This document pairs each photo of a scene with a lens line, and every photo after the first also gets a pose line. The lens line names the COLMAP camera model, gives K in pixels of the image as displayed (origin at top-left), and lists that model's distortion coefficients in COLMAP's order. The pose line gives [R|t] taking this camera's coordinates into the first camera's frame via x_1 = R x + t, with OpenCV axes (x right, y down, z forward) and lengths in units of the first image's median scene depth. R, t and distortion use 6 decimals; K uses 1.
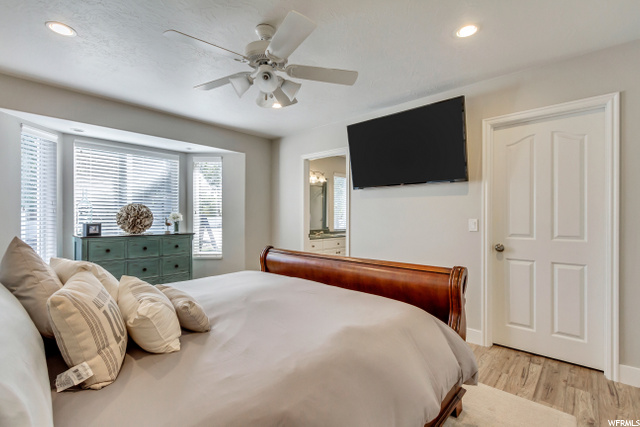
lens RADIAL K [[293.7, 0, 319.7], [0, 293.7, 216.3], [0, 0, 1]] dist [0.002591, -0.000108]
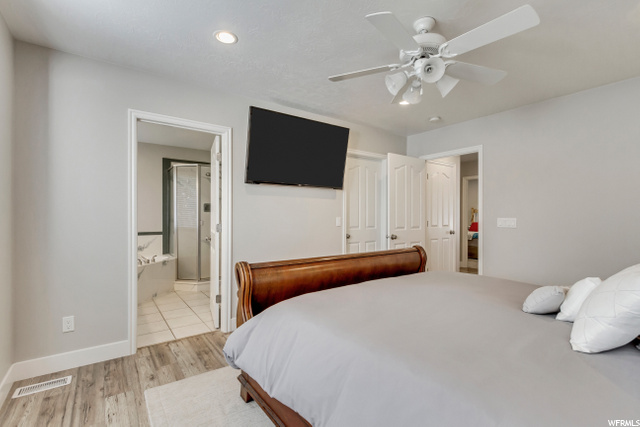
lens RADIAL K [[300.0, 0, 320.0], [0, 300.0, 213.5], [0, 0, 1]] dist [0.000387, -0.000162]
pose [[0.197539, 0.004795, 0.980283, -0.682214], [-0.001843, 0.999988, -0.004521, -0.000782], [-0.980293, -0.000913, 0.197545, 0.625077]]
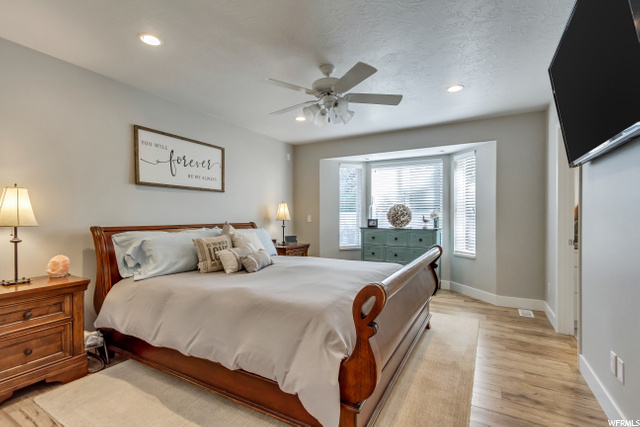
lens RADIAL K [[293.7, 0, 319.7], [0, 293.7, 216.3], [0, 0, 1]] dist [0.002591, -0.000108]
pose [[0.232616, 0.000680, -0.972568, 0.583928], [0.003792, 0.999992, 0.001606, 0.006408], [0.972561, -0.004061, 0.232611, 0.368899]]
